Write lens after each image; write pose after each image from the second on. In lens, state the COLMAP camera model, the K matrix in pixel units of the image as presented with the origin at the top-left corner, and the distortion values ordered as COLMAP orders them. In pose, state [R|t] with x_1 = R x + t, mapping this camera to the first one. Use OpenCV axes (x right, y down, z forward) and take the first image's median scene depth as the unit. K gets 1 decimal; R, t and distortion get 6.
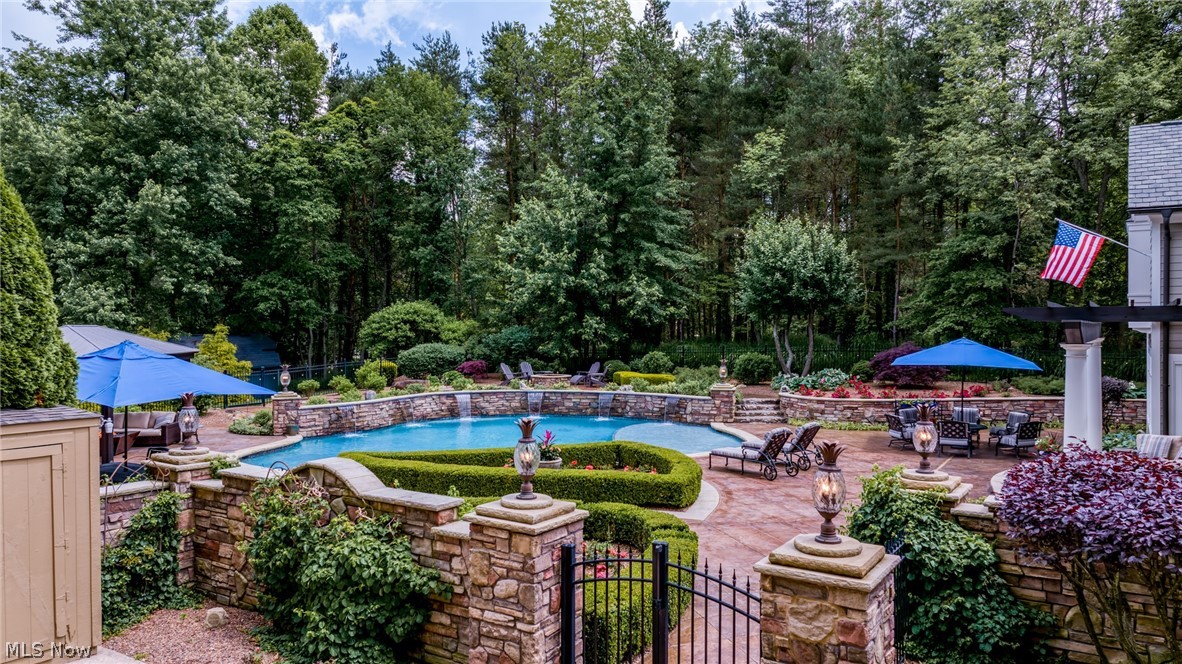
lens RADIAL K [[812.7, 0, 586.7], [0, 812.7, 336.9], [0, 0, 1]] dist [0.003081, -0.009021]
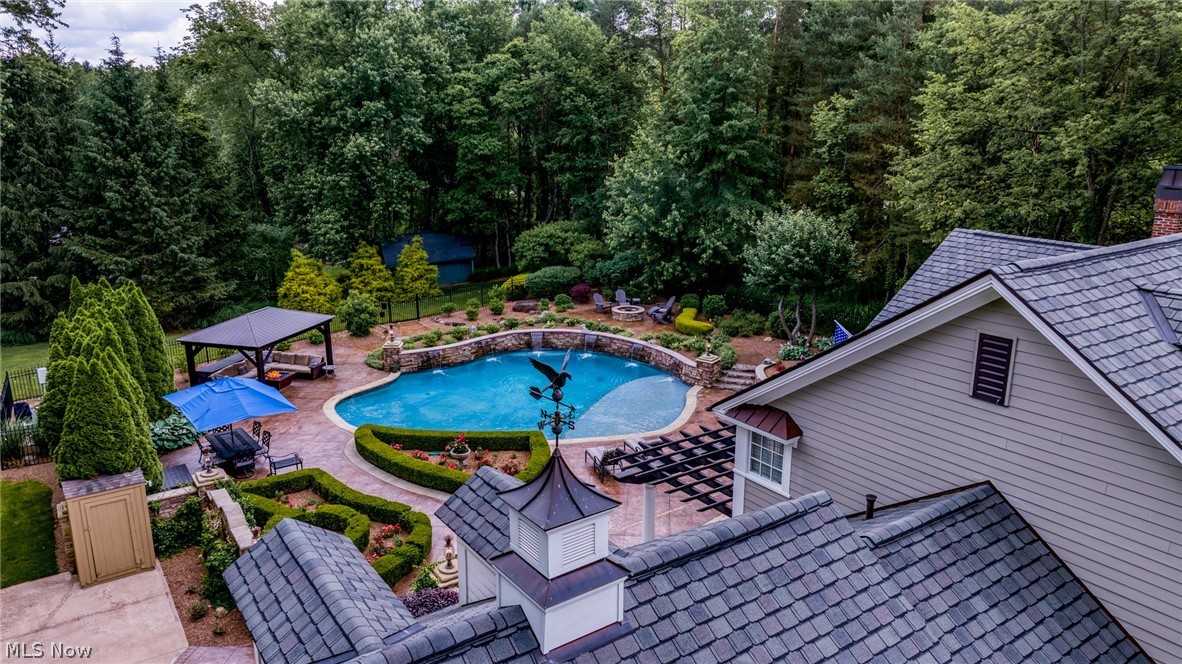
lens RADIAL K [[812.7, 0, 600.0], [0, 812.7, 325.3], [0, 0, 1]] dist [0.003081, -0.009021]
pose [[0.933941, 0.095871, -0.344329, 0.336381], [-0.011553, 0.970950, 0.239004, -0.218603], [0.357240, -0.219238, 0.907917, -0.142081]]
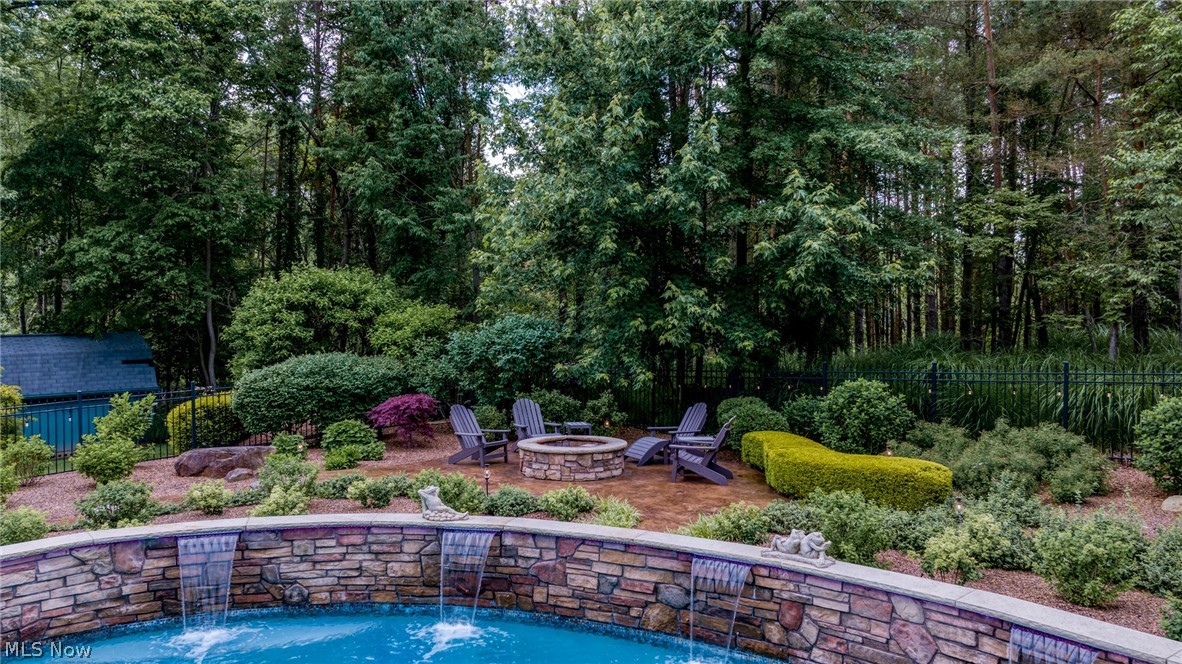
lens RADIAL K [[812.7, 0, 589.3], [0, 812.7, 332.7], [0, 0, 1]] dist [0.003081, -0.009021]
pose [[0.989474, 0.000636, -0.144711, 0.017163], [-0.002329, 0.999931, -0.011528, 0.001644], [0.144693, 0.011744, 0.989407, 0.617374]]
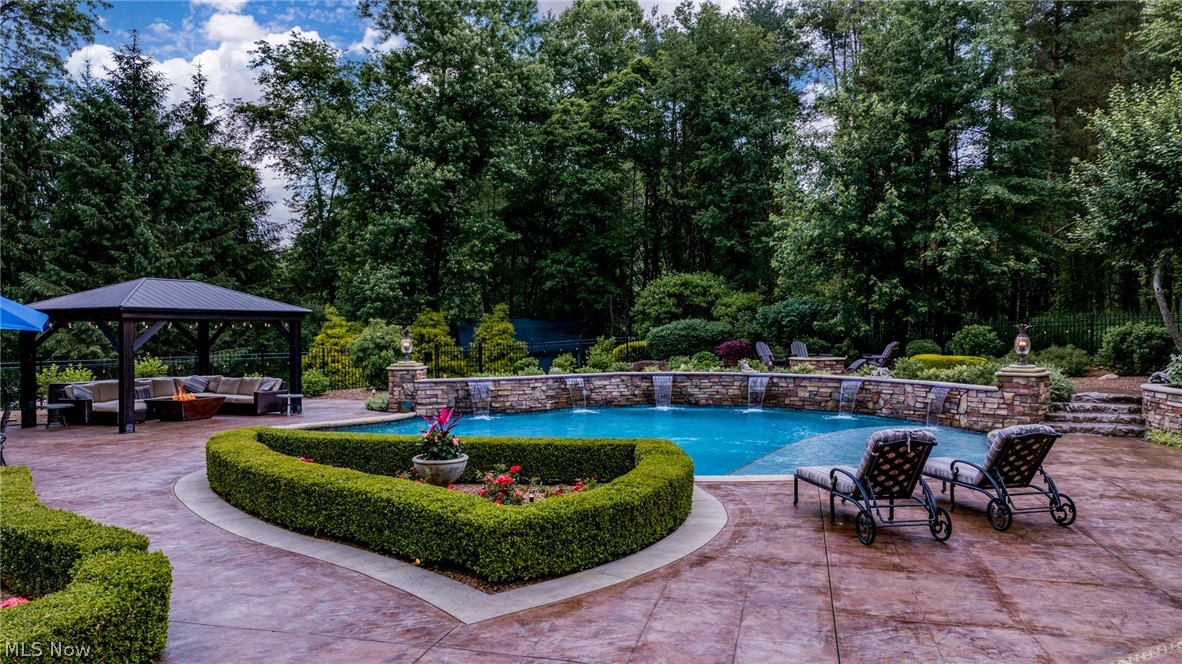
lens RADIAL K [[812.7, 0, 594.2], [0, 812.7, 333.4], [0, 0, 1]] dist [0.003081, -0.009021]
pose [[0.861667, -0.001796, -0.507471, 0.152953], [-0.002057, 0.999973, -0.007032, 0.030176], [0.507470, 0.007103, 0.861640, 0.253507]]
